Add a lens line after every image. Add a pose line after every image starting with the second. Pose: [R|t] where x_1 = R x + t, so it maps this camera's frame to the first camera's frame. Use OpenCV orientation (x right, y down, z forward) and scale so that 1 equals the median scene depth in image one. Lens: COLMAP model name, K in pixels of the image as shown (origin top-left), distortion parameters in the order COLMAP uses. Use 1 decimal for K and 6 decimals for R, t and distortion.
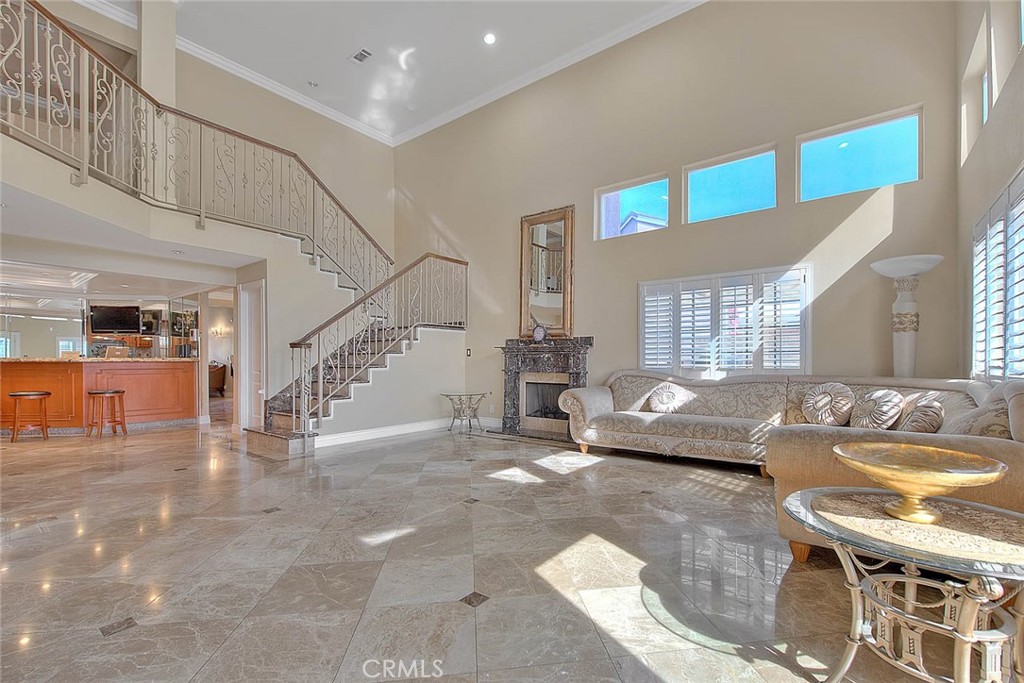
lens RADIAL K [[444.5, 0, 532.4], [0, 444.5, 361.5], [0, 0, 1]] dist [-0.000676, -0.000018]
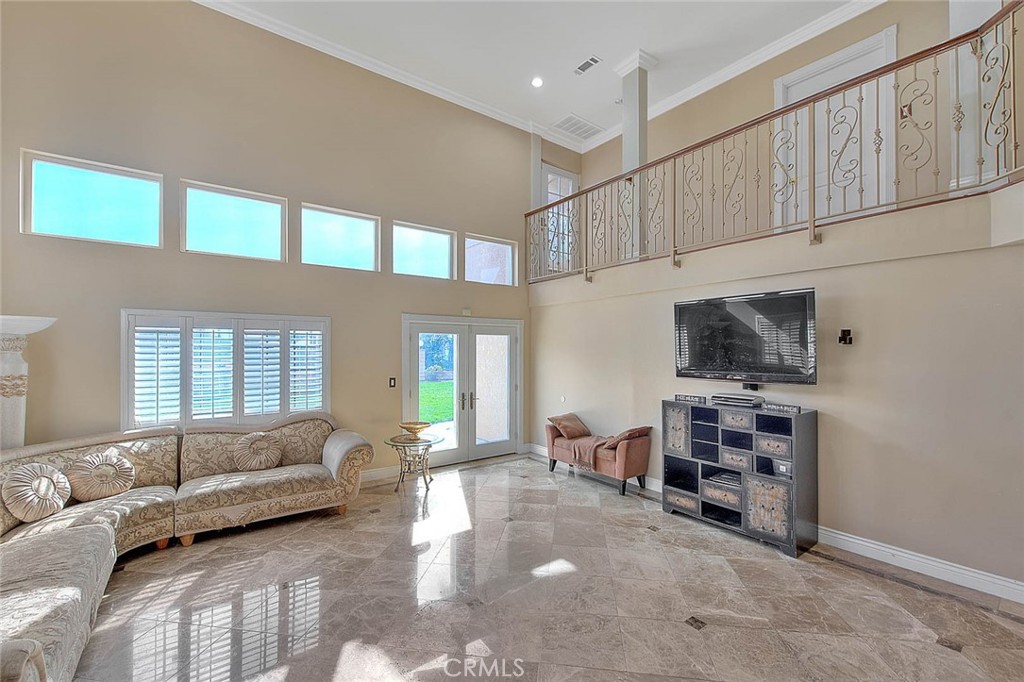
lens RADIAL K [[432.2, 0, 512.0], [0, 432.2, 341.0], [0, 0, 1]] dist [0.000213, 0.000051]
pose [[-0.958221, 0.002658, 0.286018, -0.289263], [-0.001611, 0.999891, -0.014690, -0.124587], [-0.286026, -0.014537, -0.958112, 1.152793]]
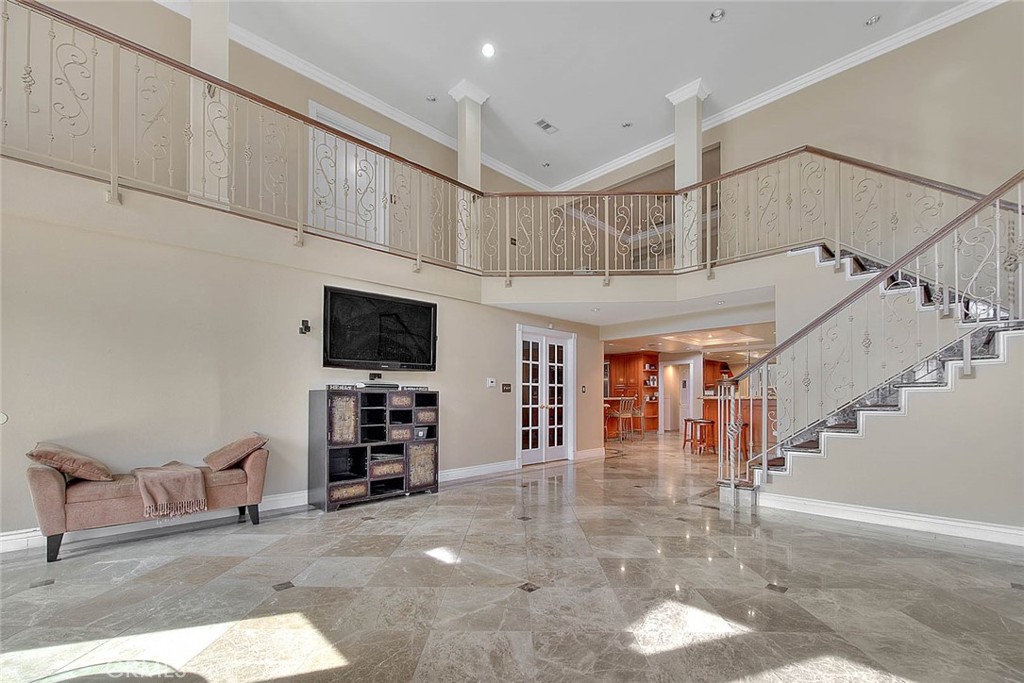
lens RADIAL K [[432.1, 0, 517.9], [0, 432.1, 393.2], [0, 0, 1]] dist [-0.000006, -0.000023]
pose [[-0.148773, -0.008792, -0.988832, 0.383195], [-0.000564, 0.999961, -0.008806, -0.007749], [0.988871, -0.000753, -0.148772, 0.695777]]
